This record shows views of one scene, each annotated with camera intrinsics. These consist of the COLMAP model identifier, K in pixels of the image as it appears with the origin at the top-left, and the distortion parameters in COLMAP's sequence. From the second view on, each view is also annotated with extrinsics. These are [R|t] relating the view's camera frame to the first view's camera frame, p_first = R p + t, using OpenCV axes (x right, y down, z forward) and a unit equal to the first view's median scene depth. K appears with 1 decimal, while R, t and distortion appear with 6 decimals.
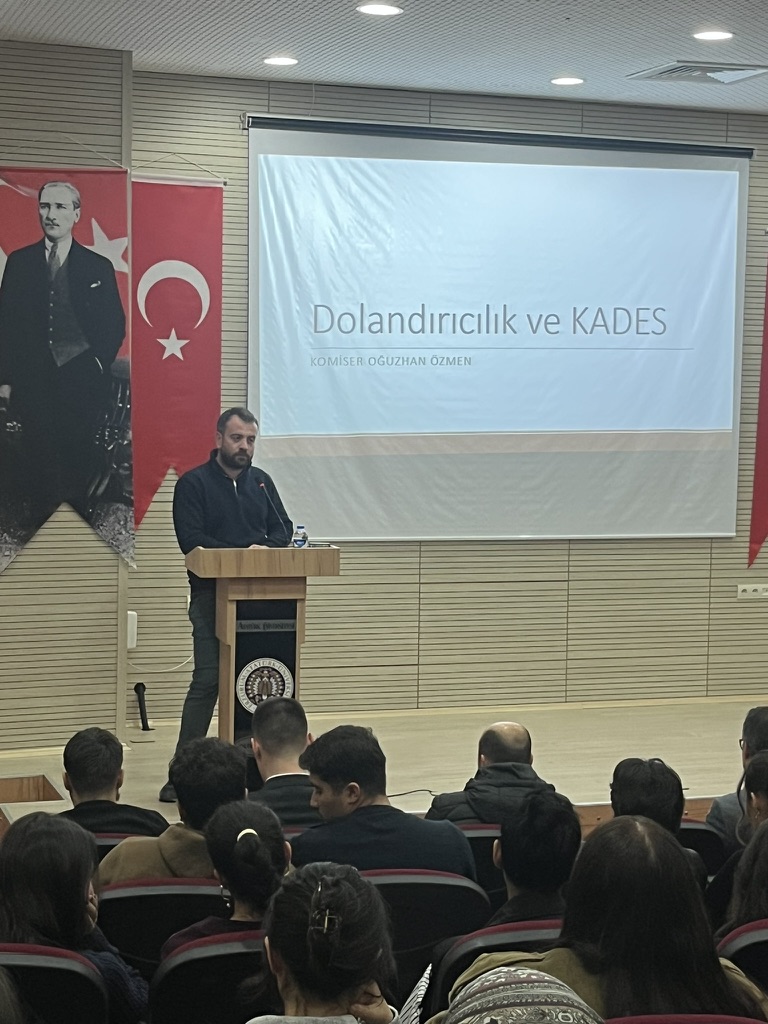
lens RADIAL K [[1923.6, 0, 378.0], [0, 1923.6, 531.5], [0, 0, 1]] dist [0.091718, 0.000000]
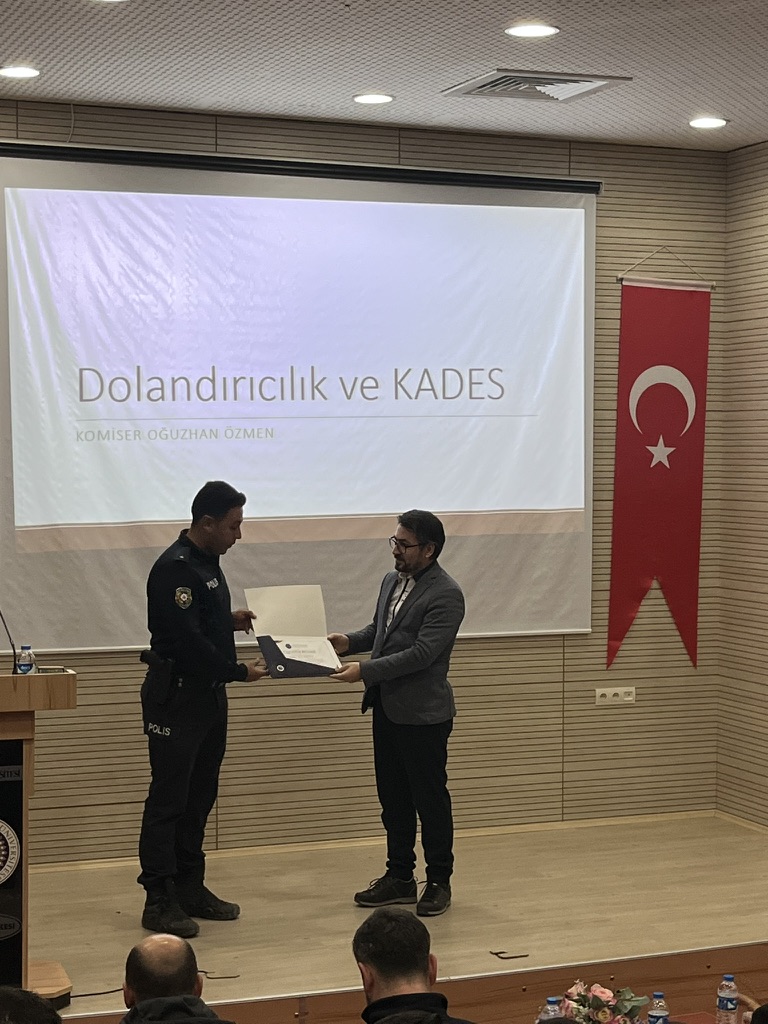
lens RADIAL K [[1942.2, 0, 391.9], [0, 1942.2, 538.4], [0, 0, 1]] dist [0.112354, 0.000000]
pose [[0.998044, -0.017776, 0.059935, 0.051653], [0.019690, 0.999310, -0.031487, -0.015582], [-0.059334, 0.032605, 0.997706, 0.159937]]
